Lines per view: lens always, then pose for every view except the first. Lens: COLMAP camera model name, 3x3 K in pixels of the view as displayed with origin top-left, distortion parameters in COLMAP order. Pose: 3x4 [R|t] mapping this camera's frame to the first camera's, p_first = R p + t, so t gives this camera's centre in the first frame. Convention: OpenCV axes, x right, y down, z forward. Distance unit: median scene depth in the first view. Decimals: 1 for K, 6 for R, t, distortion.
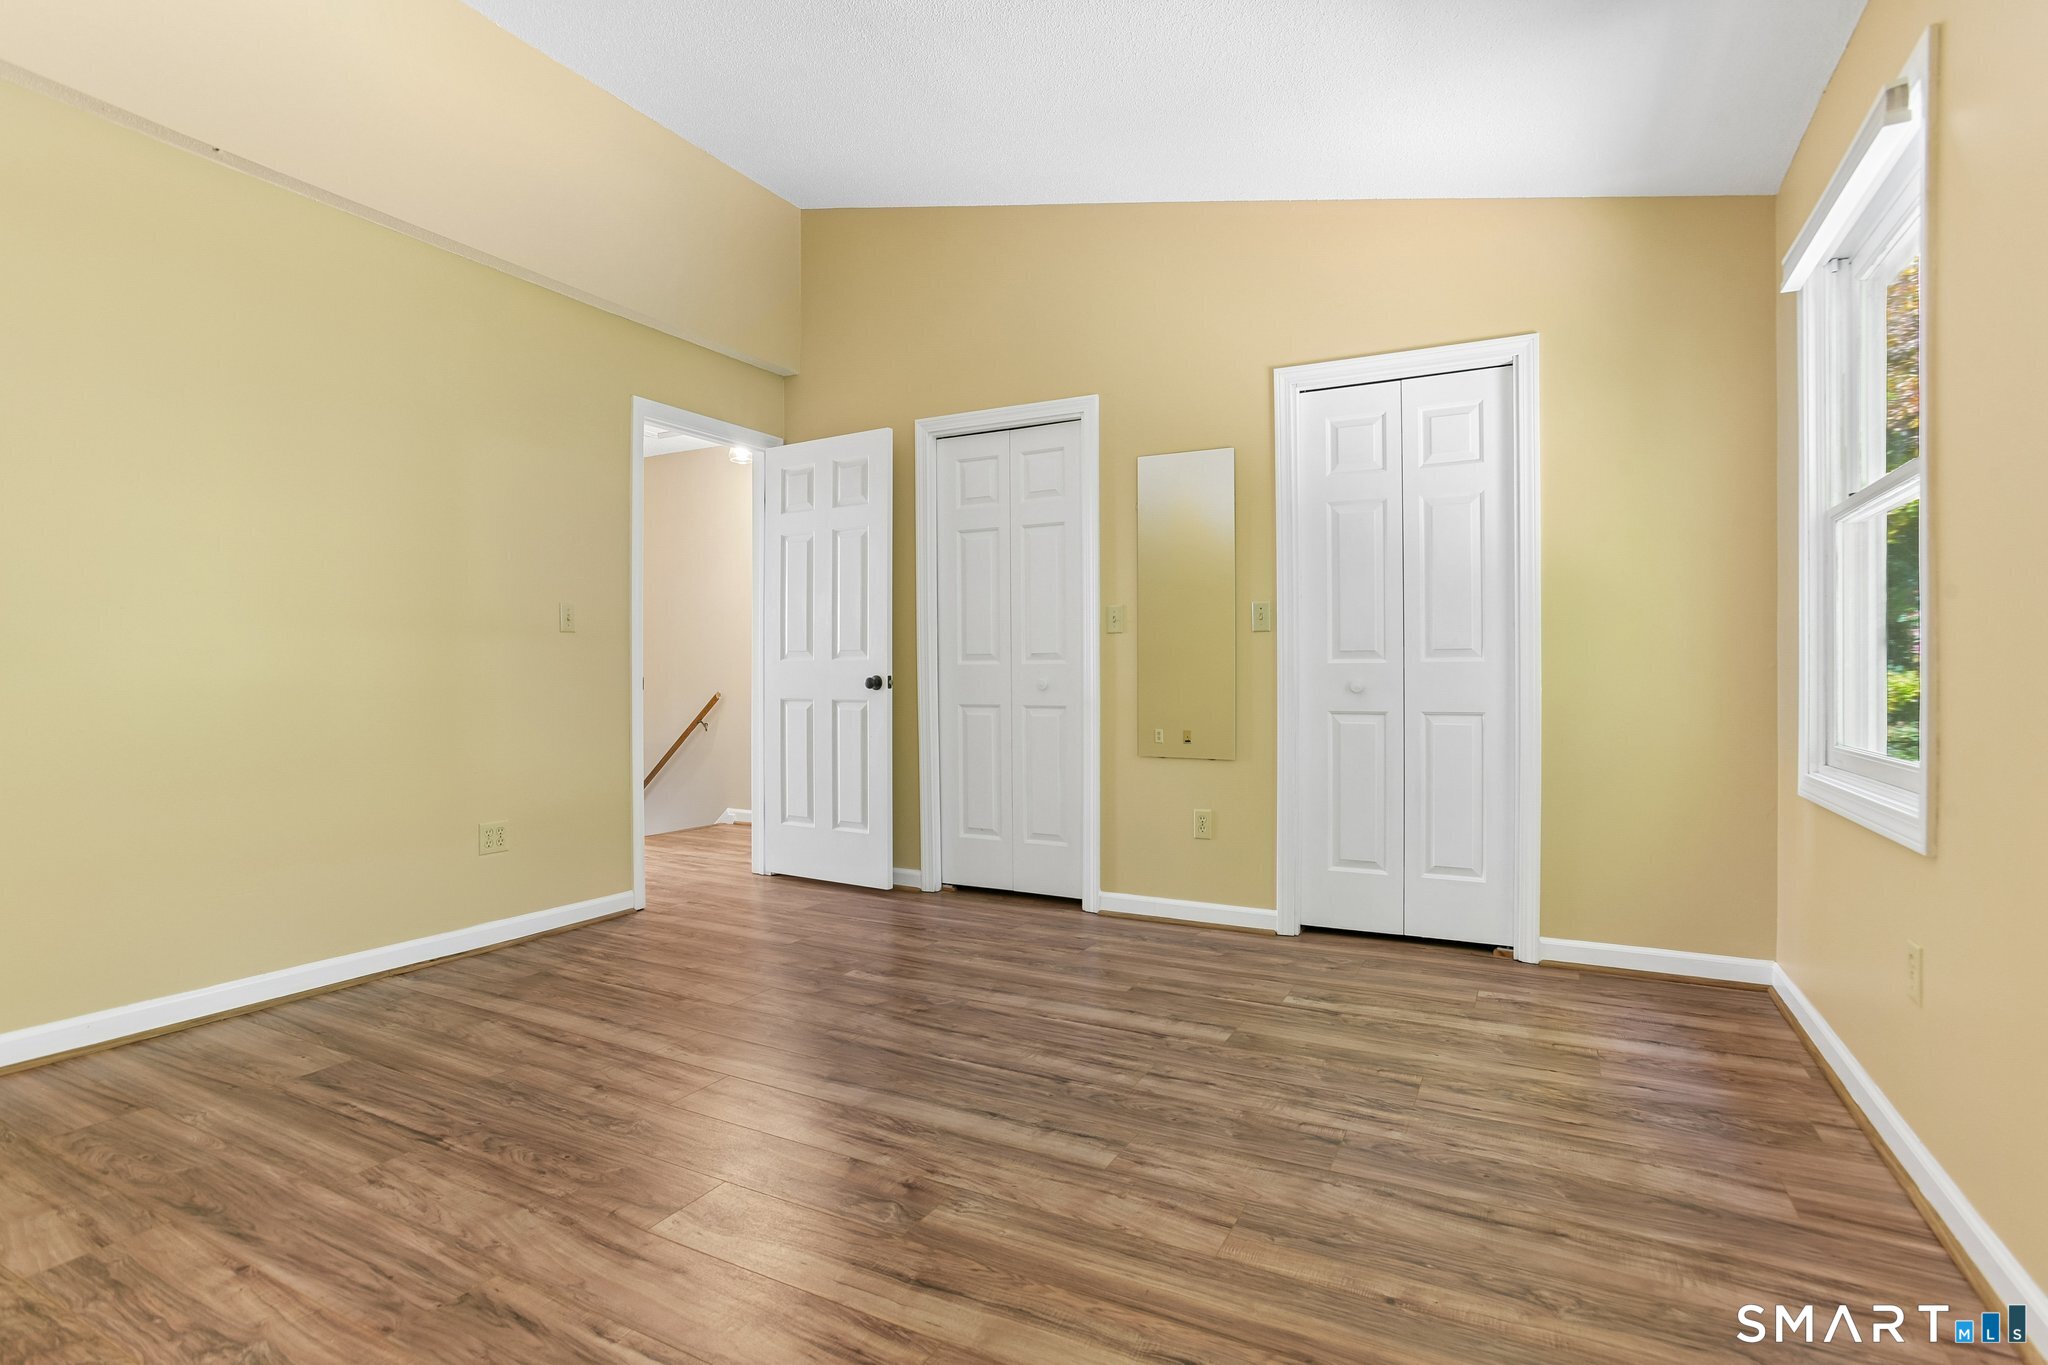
lens RADIAL K [[988.6, 0, 1027.9], [0, 988.6, 682.5], [0, 0, 1]] dist [-0.048360, 0.027948]
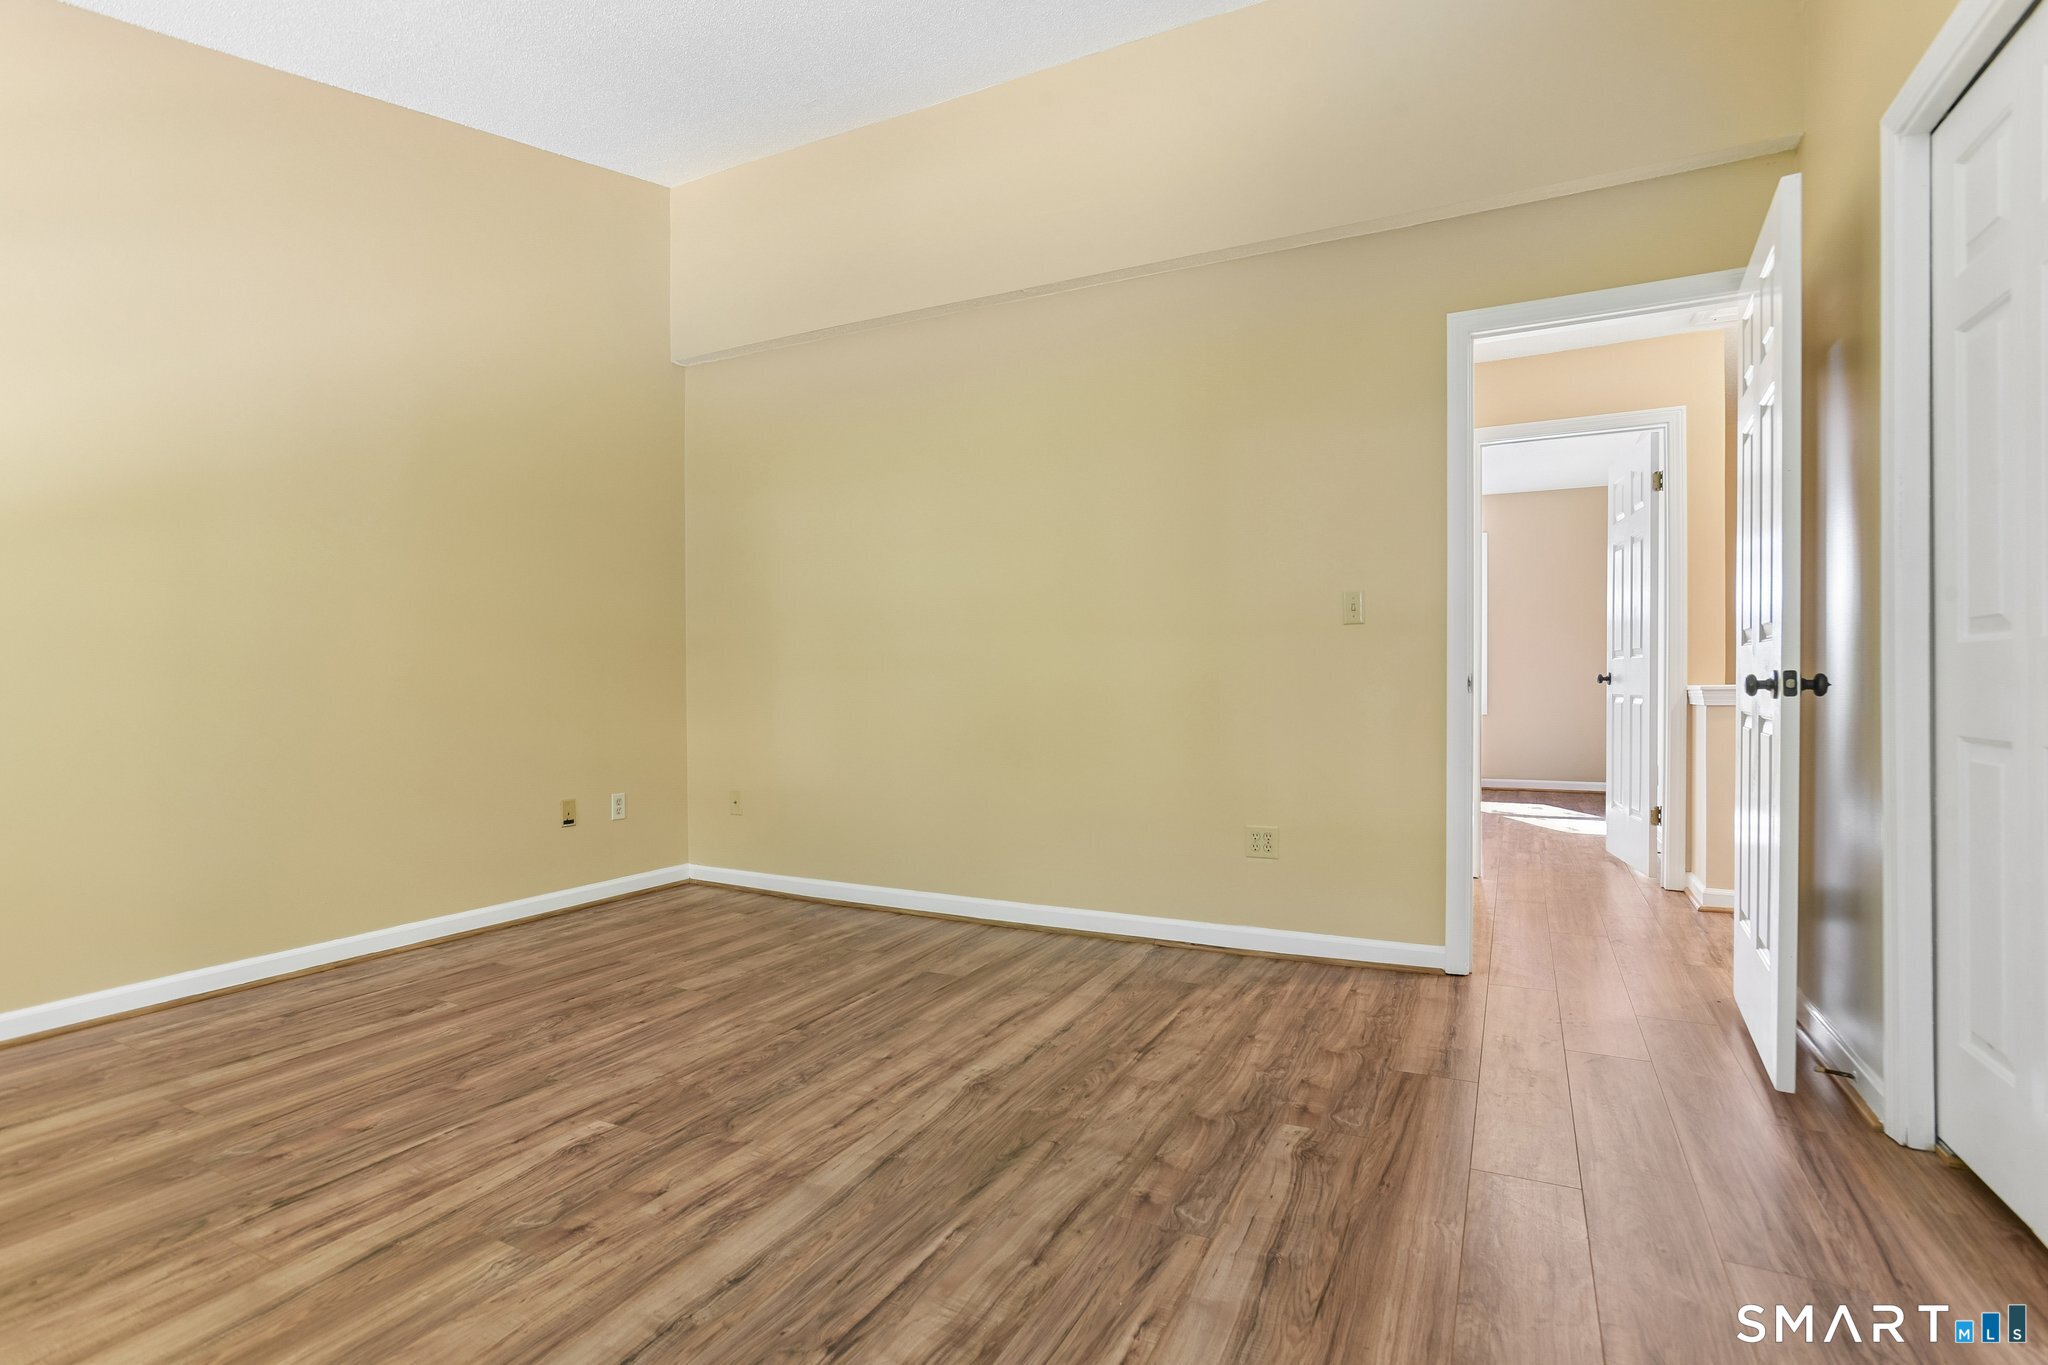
lens RADIAL K [[988.6, 0, 1027.9], [0, 988.6, 682.5], [0, 0, 1]] dist [-0.048360, 0.027948]
pose [[0.025684, 0.001461, -0.999669, 0.628666], [-0.001291, 0.999998, 0.001428, -0.001165], [0.999669, 0.001254, 0.025686, 1.095900]]
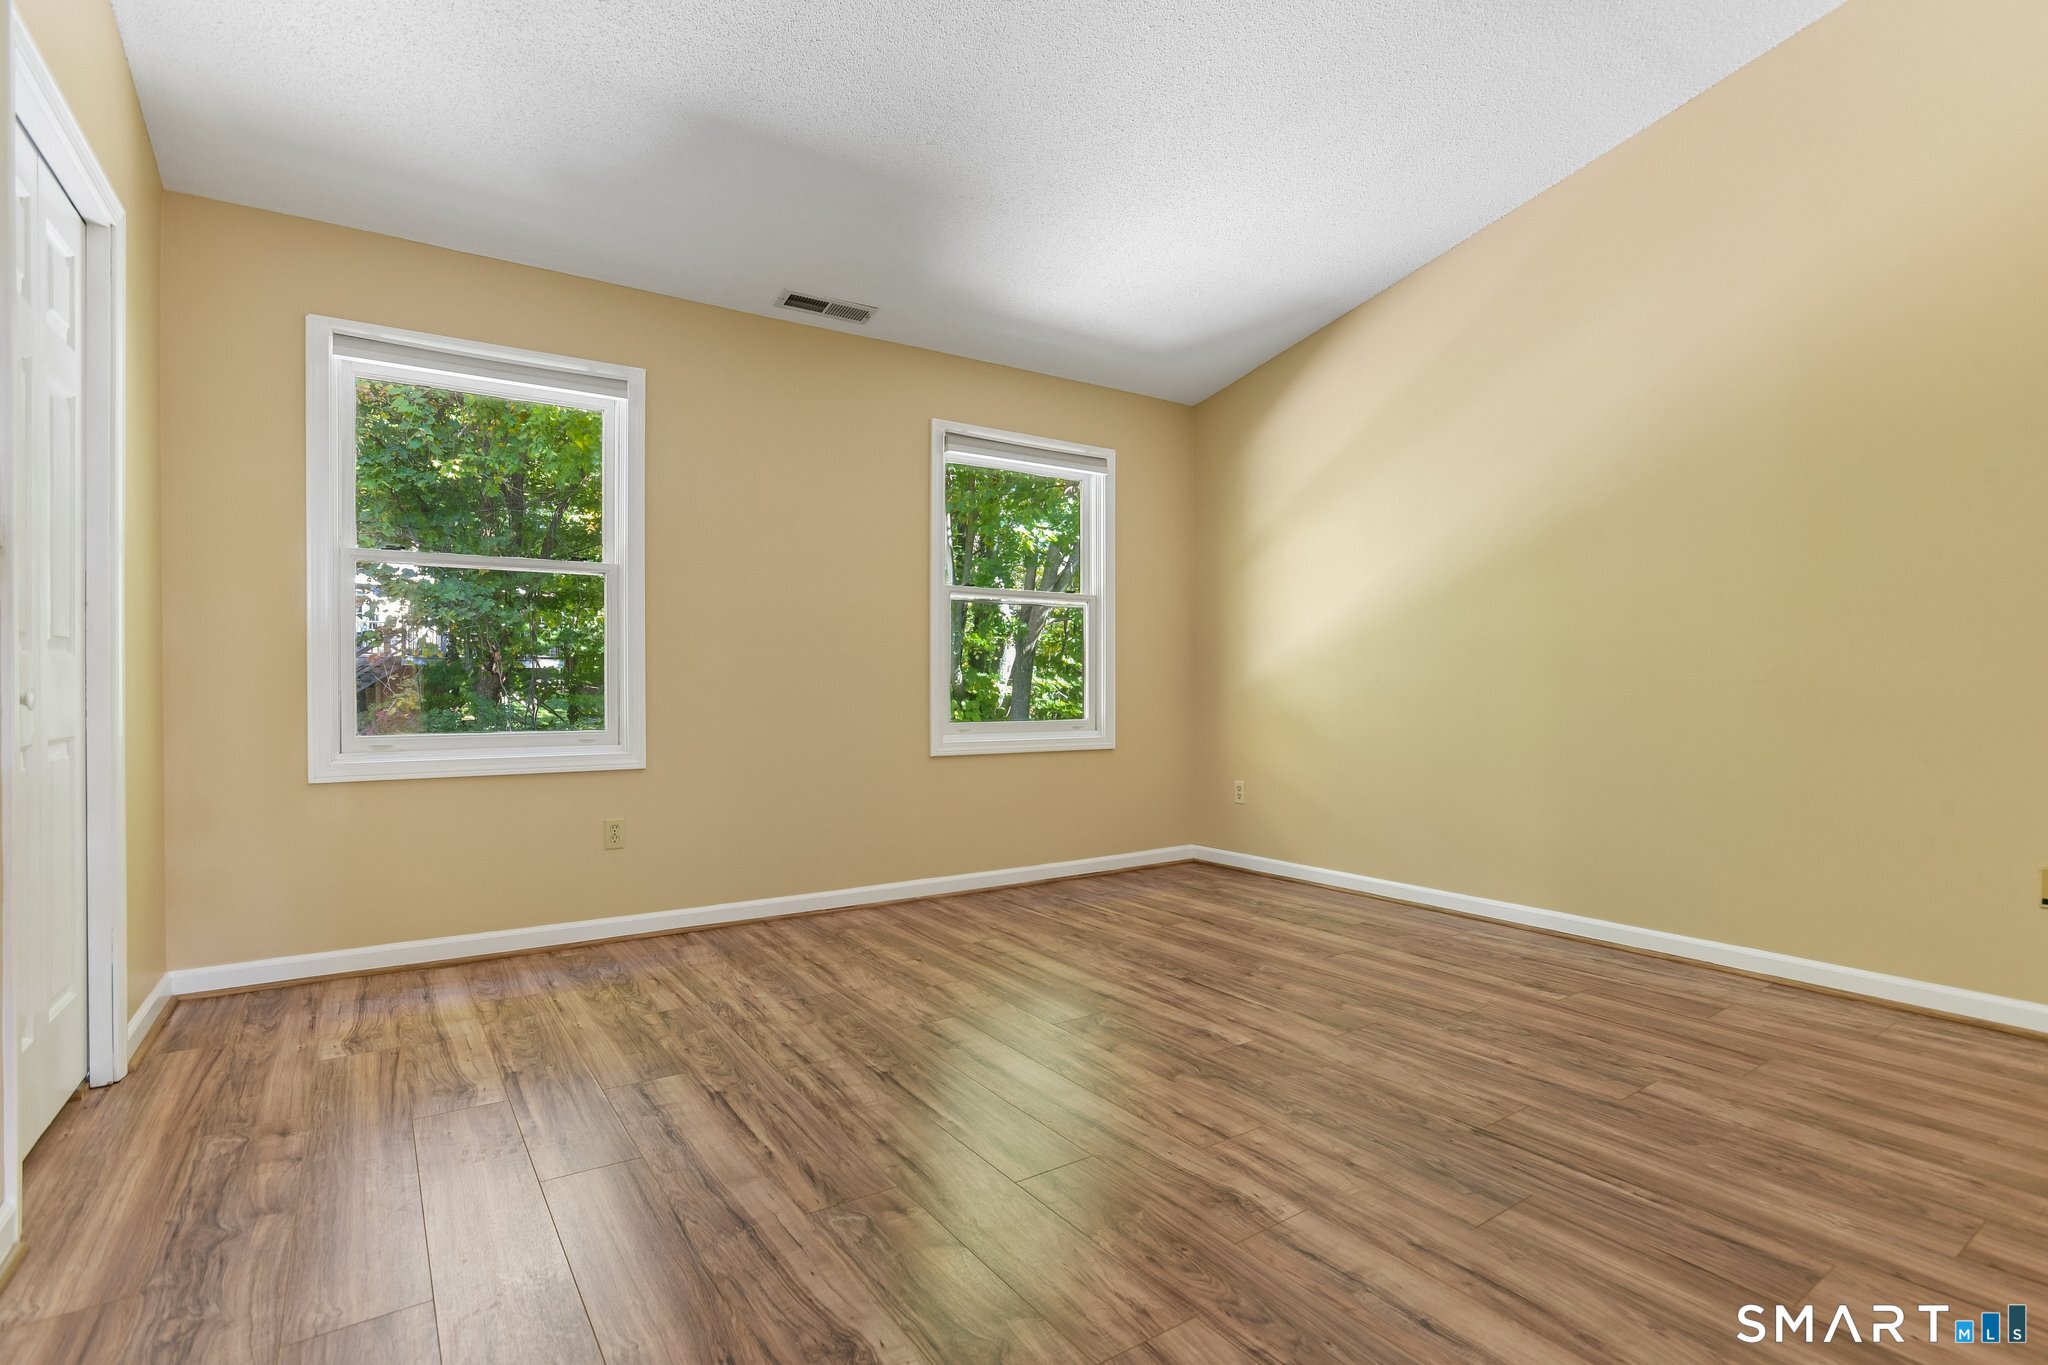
lens RADIAL K [[988.6, 0, 1027.9], [0, 988.6, 682.5], [0, 0, 1]] dist [-0.048360, 0.027948]
pose [[-0.886476, 0.000509, 0.462774, -0.569434], [0.002505, 0.999990, 0.003698, -0.007936], [-0.462767, 0.004437, -0.886469, 1.830260]]
